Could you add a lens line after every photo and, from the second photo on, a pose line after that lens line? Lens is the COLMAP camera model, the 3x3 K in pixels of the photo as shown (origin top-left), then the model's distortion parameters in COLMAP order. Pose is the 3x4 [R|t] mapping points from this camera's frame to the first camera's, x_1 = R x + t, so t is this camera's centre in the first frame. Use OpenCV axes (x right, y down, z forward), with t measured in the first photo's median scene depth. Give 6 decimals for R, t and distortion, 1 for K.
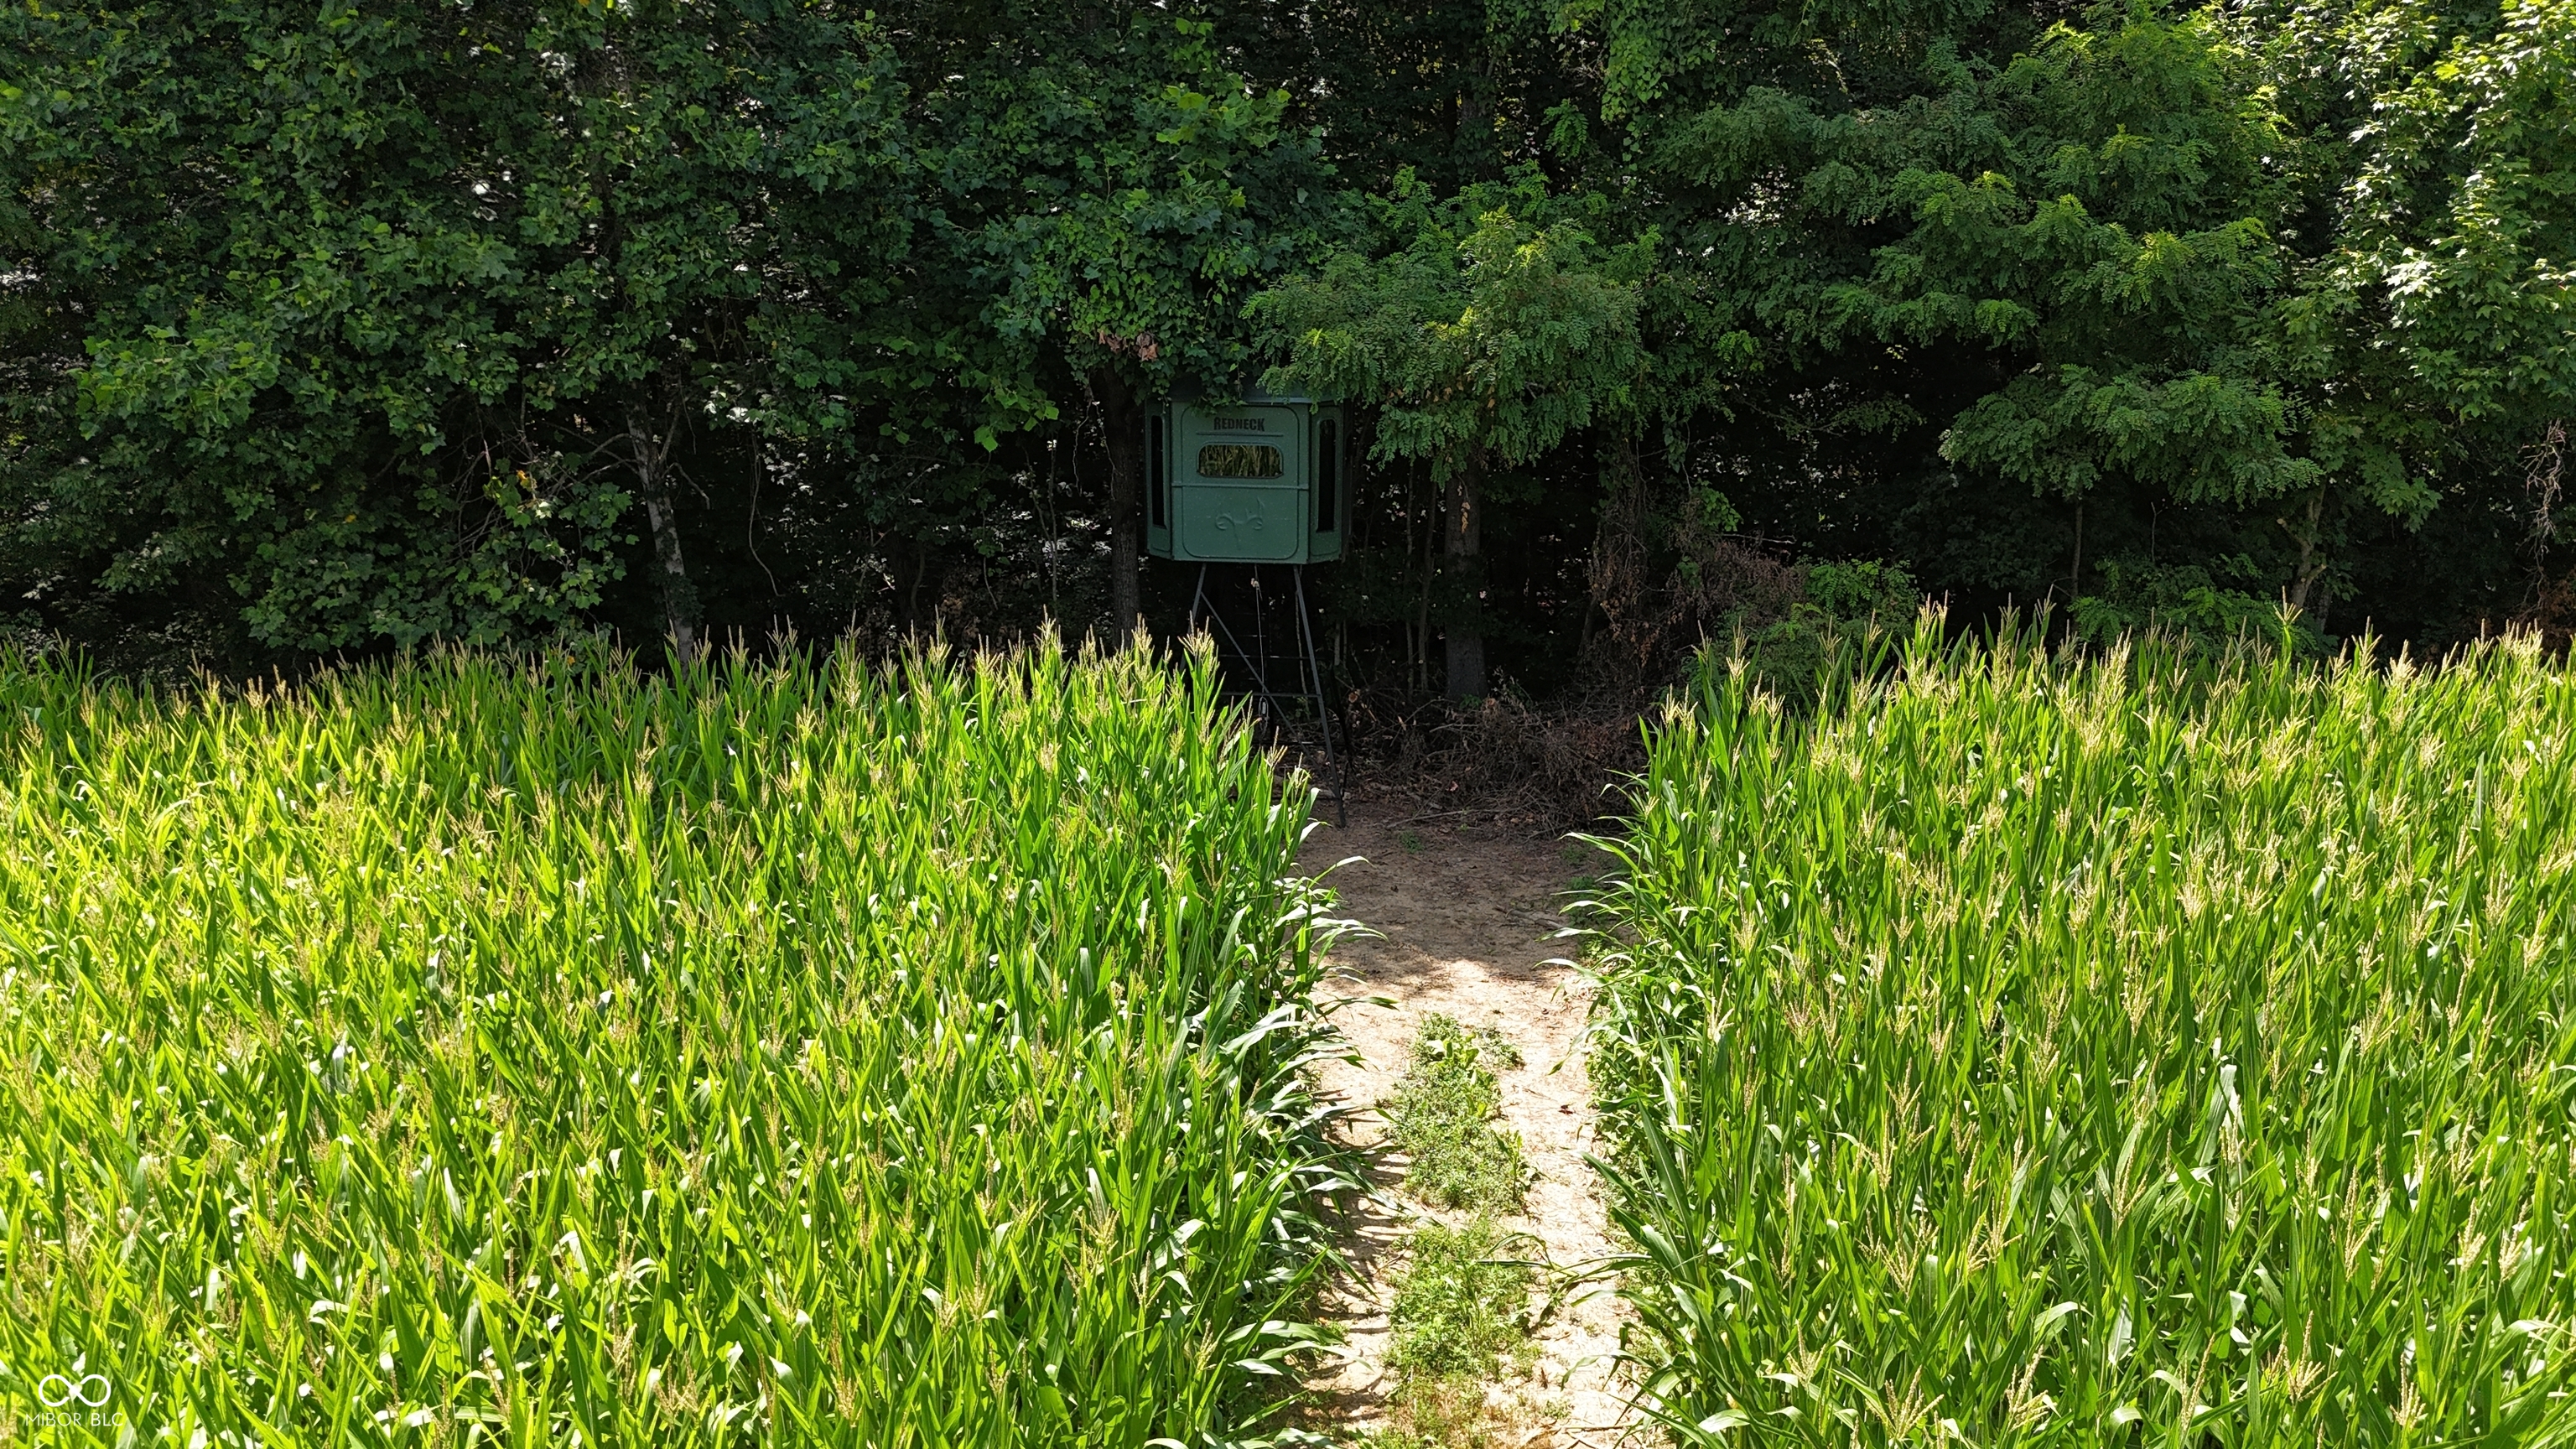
lens RADIAL K [[1895.9, 0, 1300.8], [0, 1895.9, 681.9], [0, 0, 1]] dist [0.062104, -0.004658]
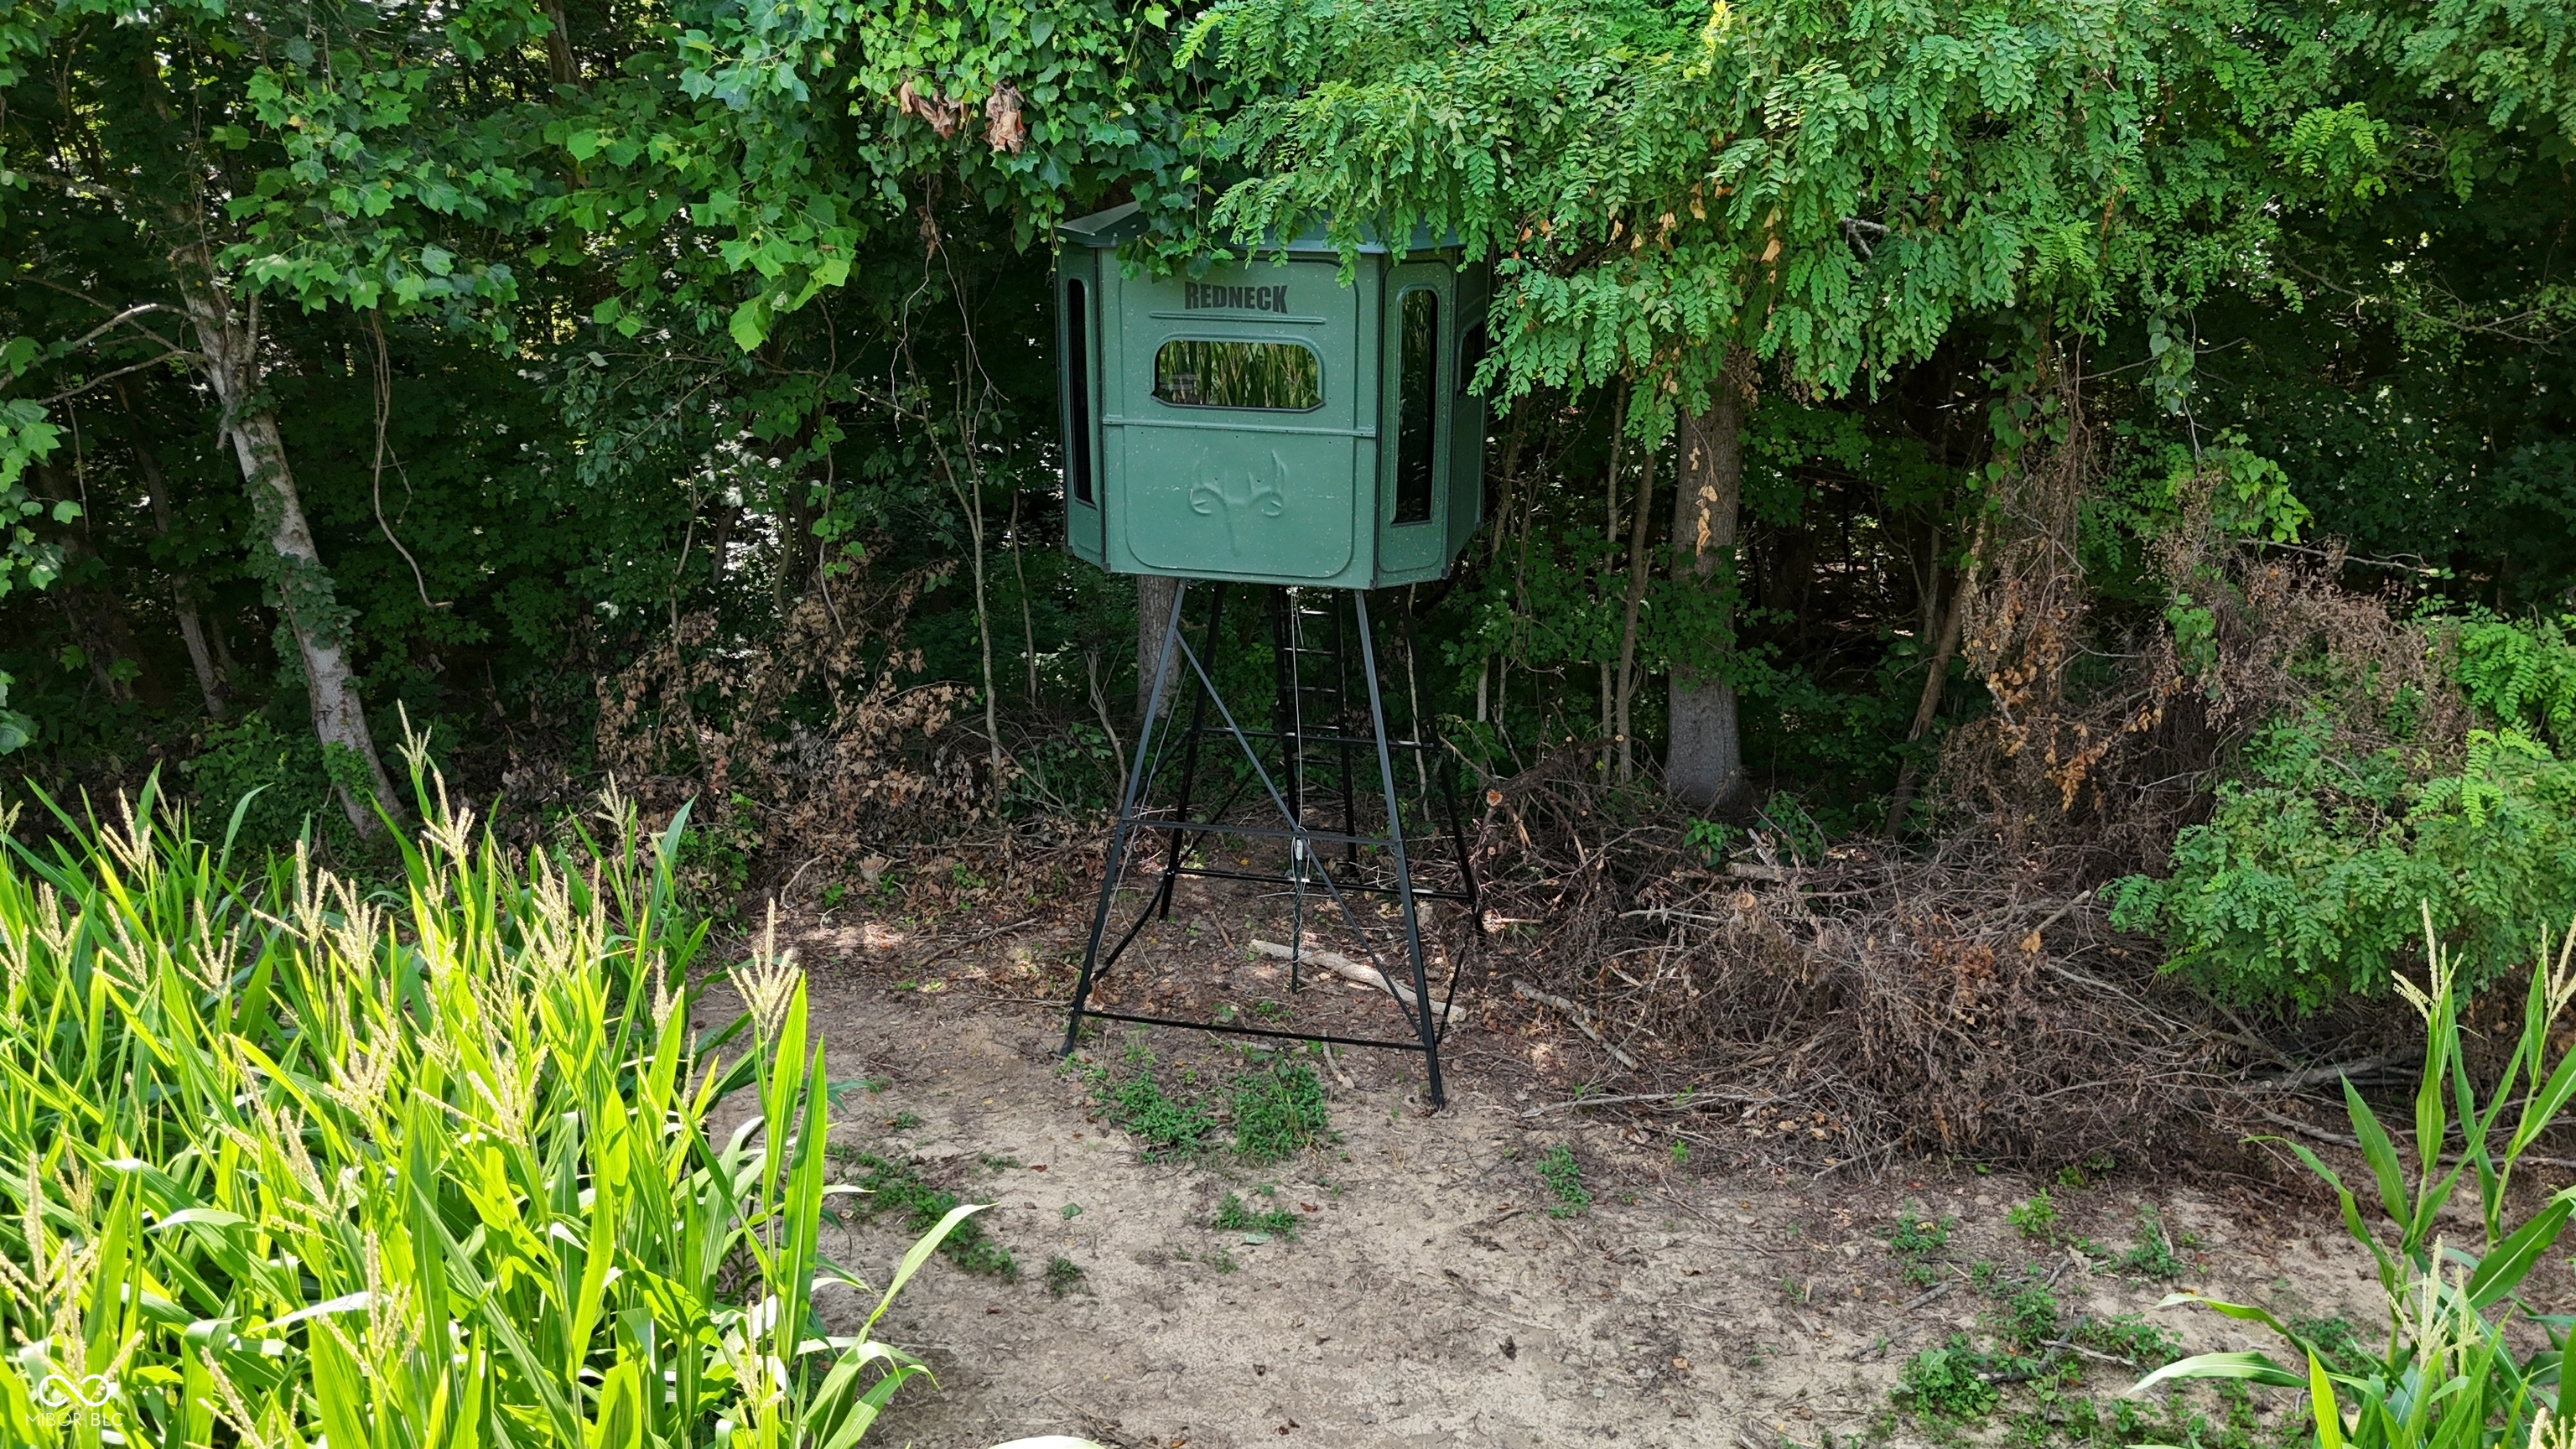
lens RADIAL K [[1913.6, 0, 1277.0], [0, 1913.6, 718.7], [0, 0, 1]] dist [0.044084, -0.033330]
pose [[0.987786, 0.045379, -0.149065, 0.058202], [-0.034651, 0.996671, 0.073797, -0.068775], [0.151917, -0.067731, 0.986070, 0.537859]]
